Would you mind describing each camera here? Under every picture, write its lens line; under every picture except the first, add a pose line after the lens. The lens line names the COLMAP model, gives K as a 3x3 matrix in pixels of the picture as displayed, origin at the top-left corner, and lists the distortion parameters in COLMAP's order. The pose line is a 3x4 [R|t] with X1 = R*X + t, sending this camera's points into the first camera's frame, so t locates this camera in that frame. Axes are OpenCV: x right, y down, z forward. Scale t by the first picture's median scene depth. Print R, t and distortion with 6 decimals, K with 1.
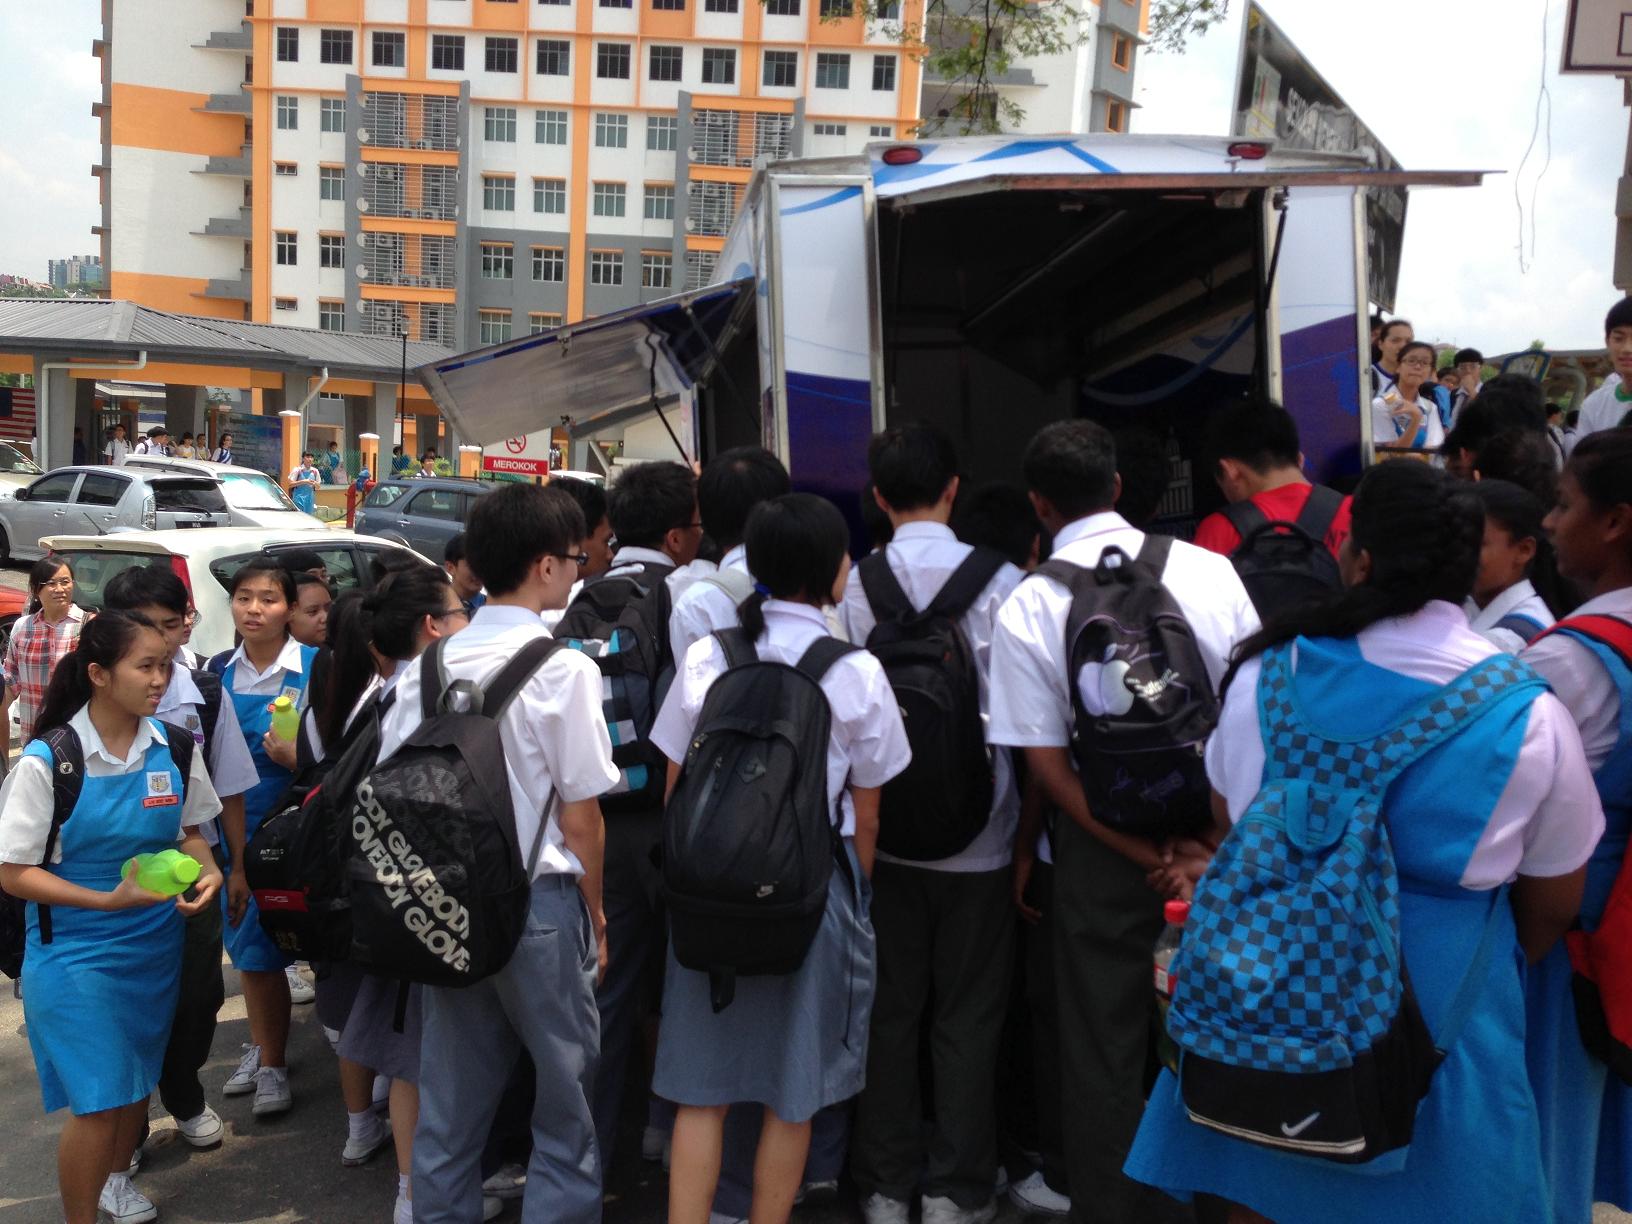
lens RADIAL K [[1539.3, 0, 816.0], [0, 1539.3, 612.0], [0, 0, 1]] dist [0.136233, -0.217309]
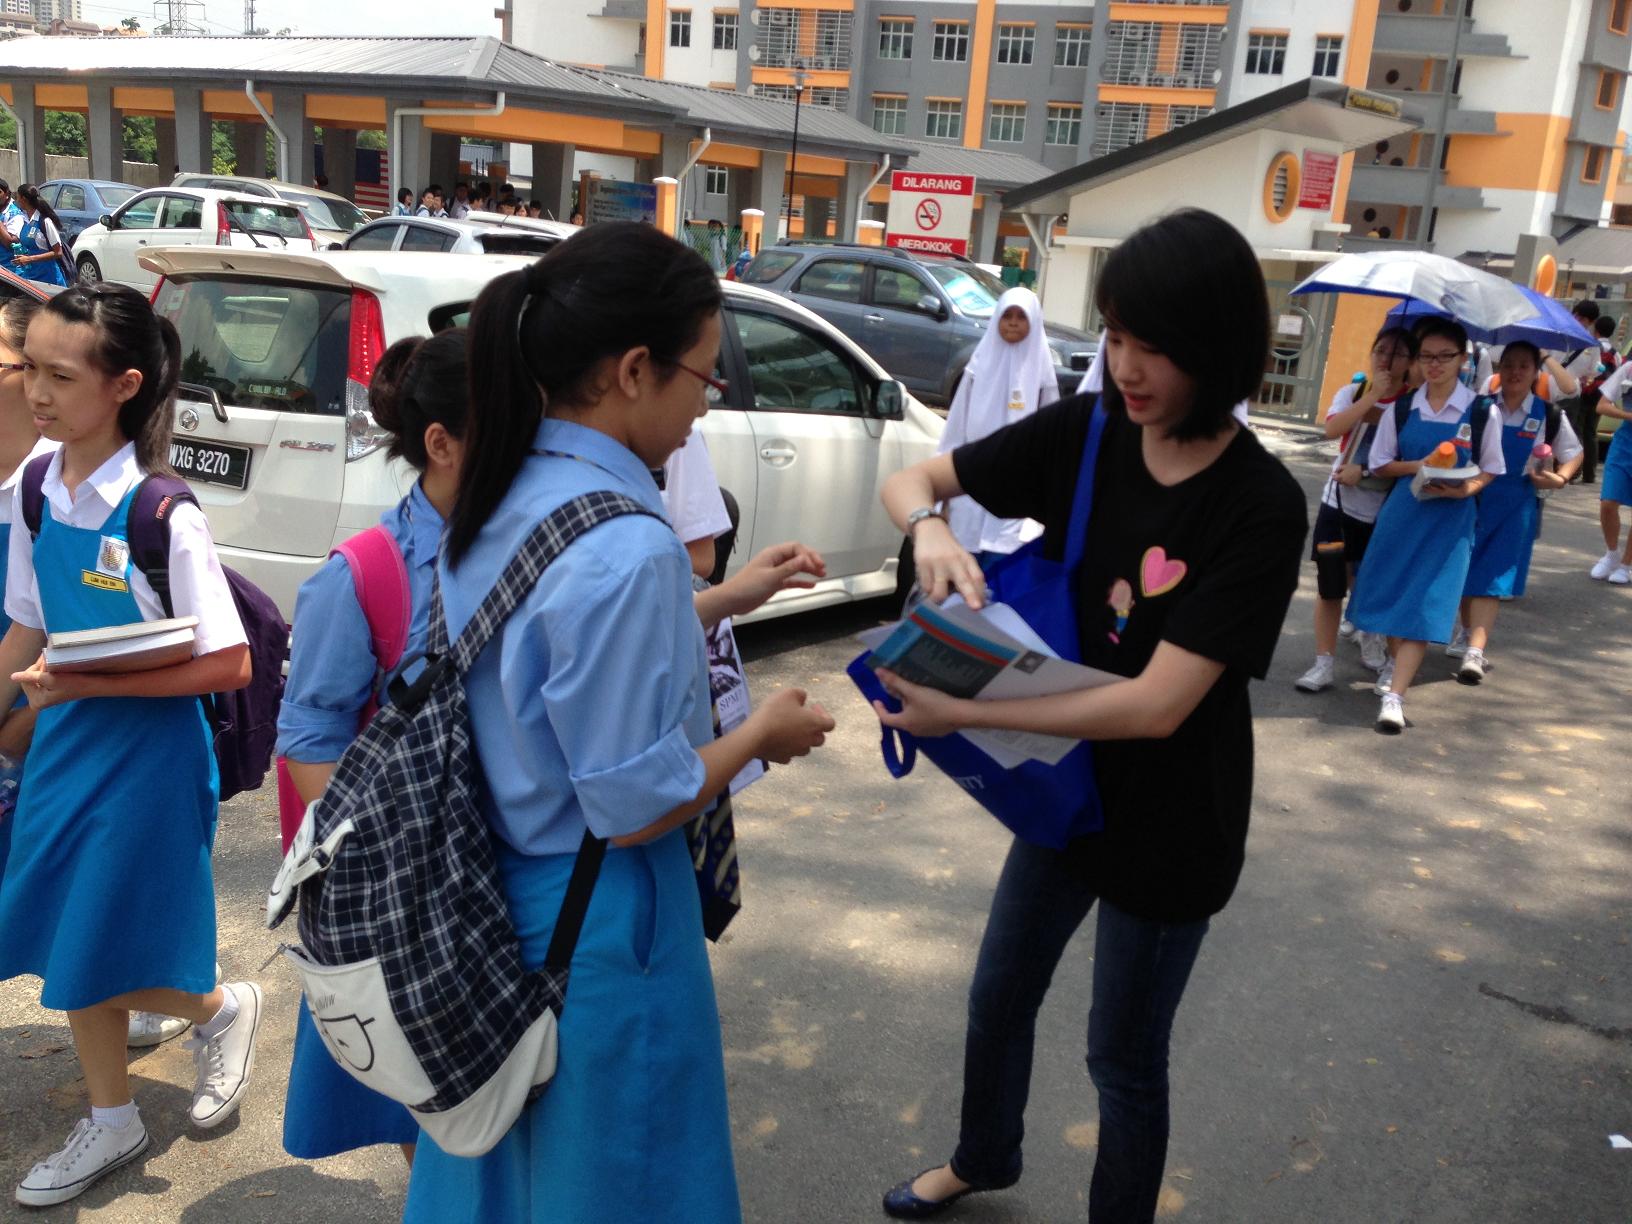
lens RADIAL K [[1539.3, 0, 816.0], [0, 1539.3, 612.0], [0, 0, 1]] dist [0.136233, -0.217309]
pose [[0.971495, 0.078885, -0.223549, -0.045484], [-0.052692, 0.991277, 0.120807, -0.001003], [0.231129, -0.105584, 0.967177, 0.159982]]
